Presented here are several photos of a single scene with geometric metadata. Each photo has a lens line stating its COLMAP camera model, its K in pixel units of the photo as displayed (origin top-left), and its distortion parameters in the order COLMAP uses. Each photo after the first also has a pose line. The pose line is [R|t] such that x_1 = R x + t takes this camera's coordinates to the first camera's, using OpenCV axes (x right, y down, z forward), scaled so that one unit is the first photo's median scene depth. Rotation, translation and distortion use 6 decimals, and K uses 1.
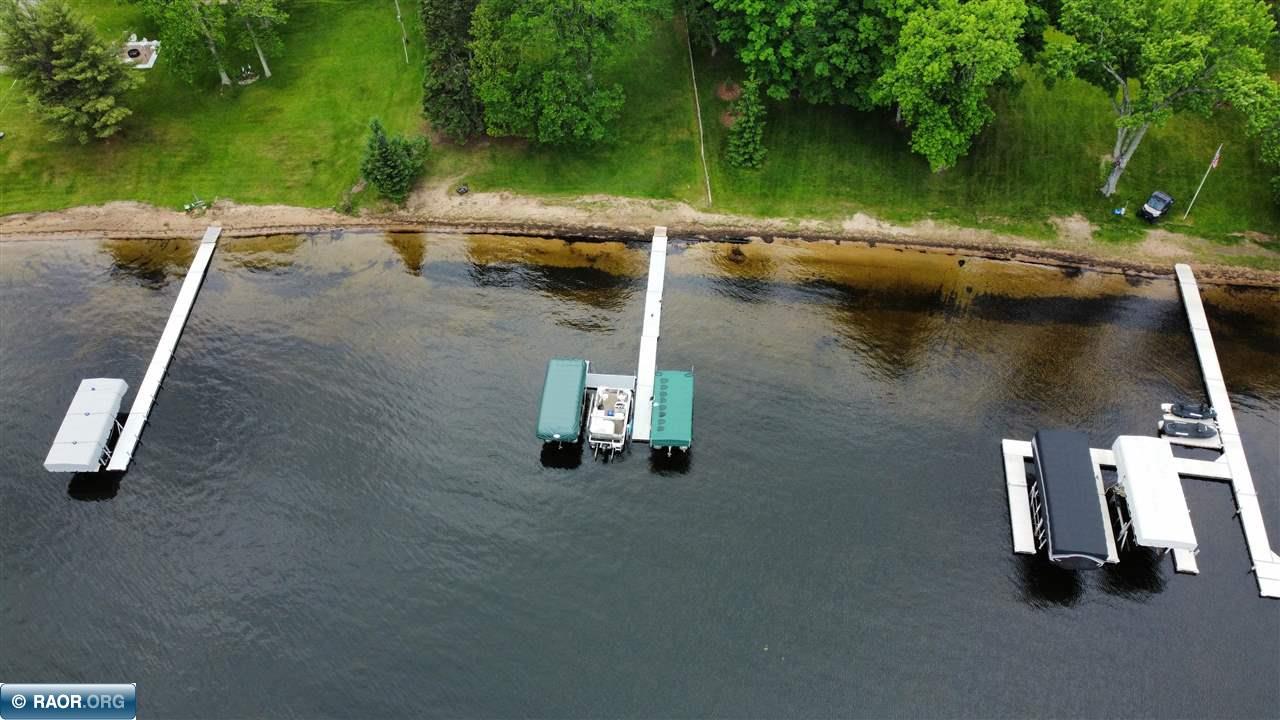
lens RADIAL K [[987.4, 0, 640.0], [0, 987.4, 360.0], [0, 0, 1]] dist [-0.005830, 0.060541]
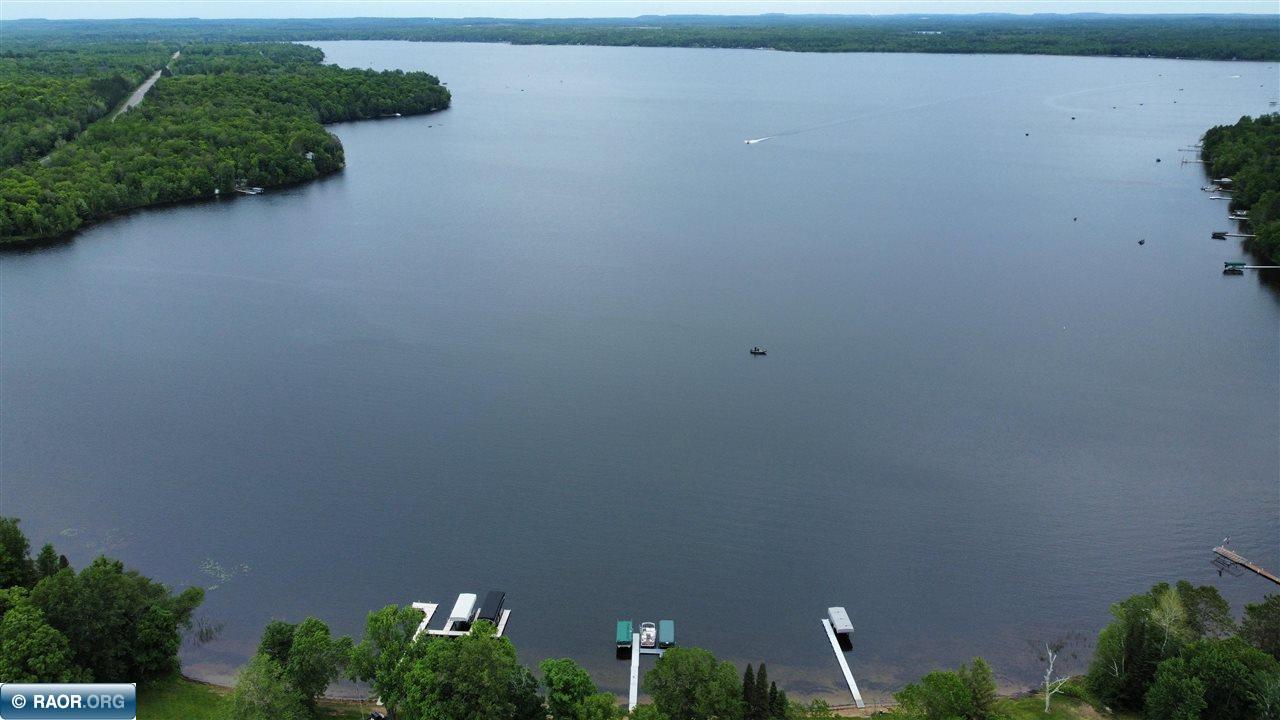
lens RADIAL K [[987.4, 0, 640.0], [0, 987.4, 360.0], [0, 0, 1]] dist [-0.005830, 0.060541]
pose [[-0.998436, 0.034455, -0.044026, 0.067806], [-0.028709, 0.359737, 0.932612, -2.199589], [0.047971, 0.932417, -0.358186, 1.046528]]
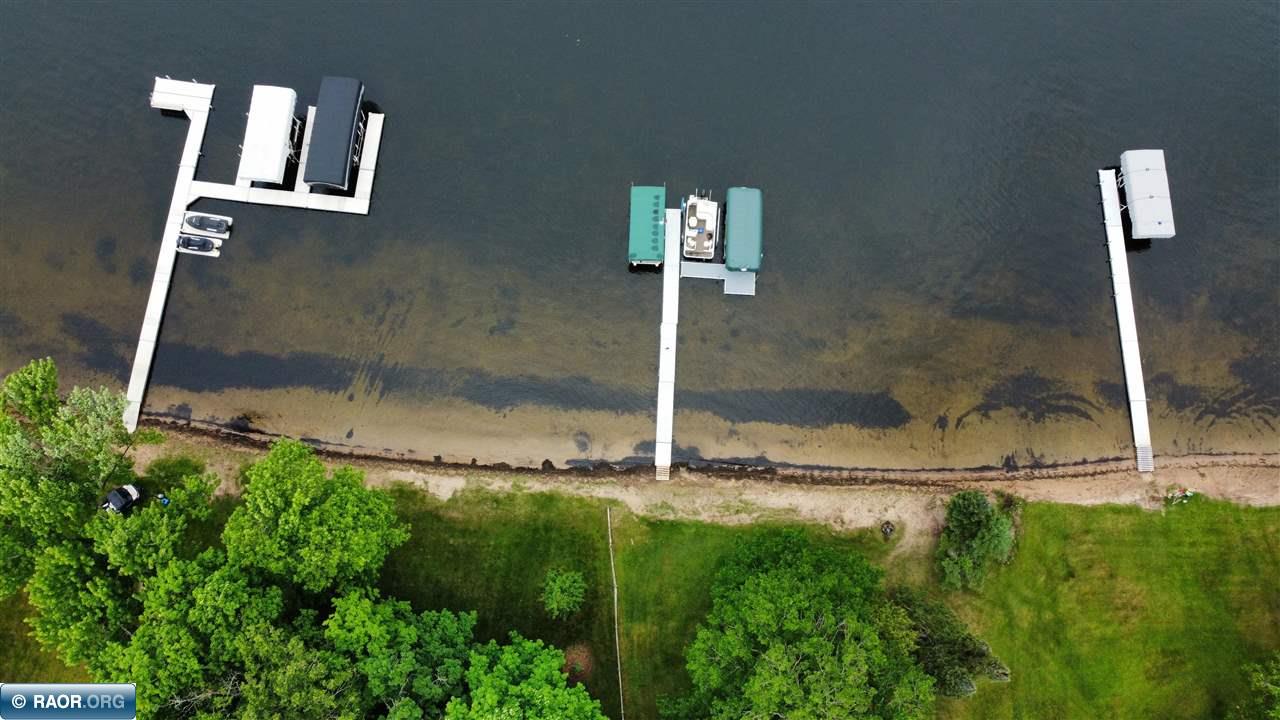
lens RADIAL K [[987.4, 0, 640.0], [0, 987.4, 360.0], [0, 0, 1]] dist [-0.005830, 0.060541]
pose [[-0.999497, 0.031710, 0.000225, 0.038087], [-0.019747, -0.627933, 0.778017, -0.783043], [0.024812, 0.777621, 0.628243, 0.331108]]
